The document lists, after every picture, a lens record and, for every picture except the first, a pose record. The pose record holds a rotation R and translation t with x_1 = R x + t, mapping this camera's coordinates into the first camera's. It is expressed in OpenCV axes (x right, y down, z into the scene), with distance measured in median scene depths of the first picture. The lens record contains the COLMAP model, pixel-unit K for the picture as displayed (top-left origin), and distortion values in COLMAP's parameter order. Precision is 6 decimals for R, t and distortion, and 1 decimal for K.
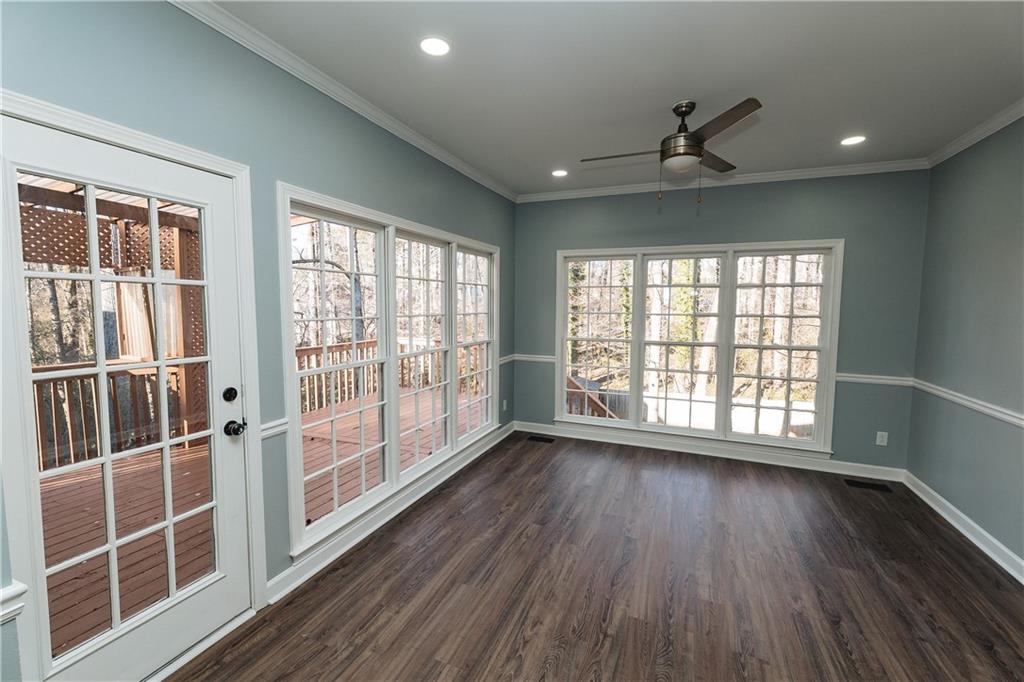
lens RADIAL K [[444.6, 0, 511.2], [0, 444.6, 341.2], [0, 0, 1]] dist [-0.005801, -0.000471]
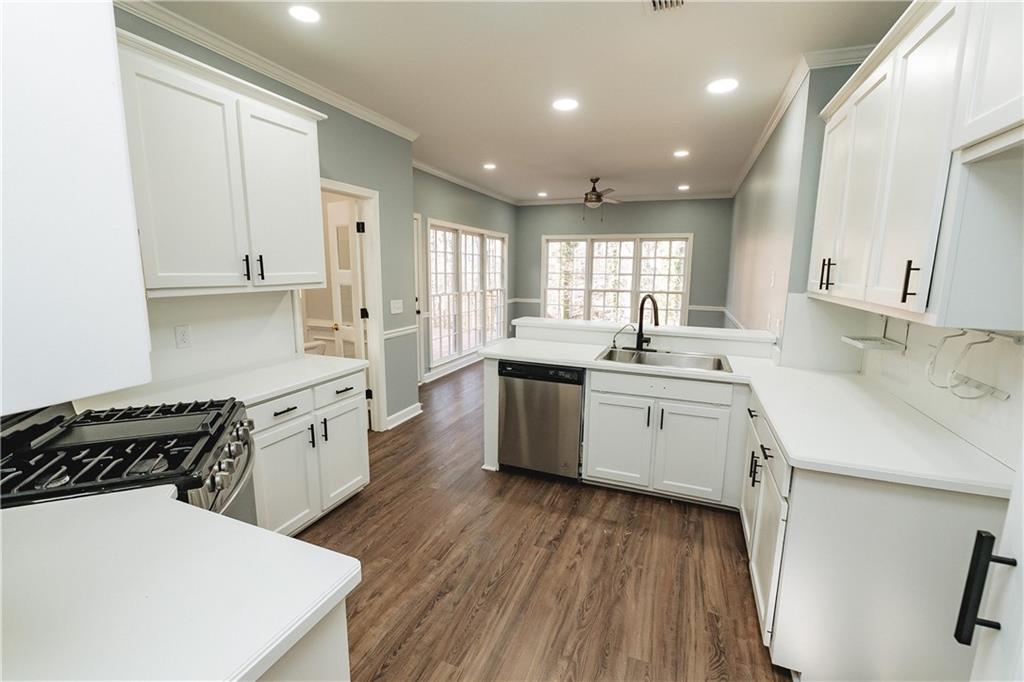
lens RADIAL K [[444.6, 0, 517.5], [0, 444.6, 342.1], [0, 0, 1]] dist [-0.005801, -0.000471]
pose [[0.999716, 0.001266, 0.023794, -0.033338], [-0.003117, 0.996953, 0.077937, 0.075933], [-0.023623, -0.077989, 0.996674, -0.807409]]
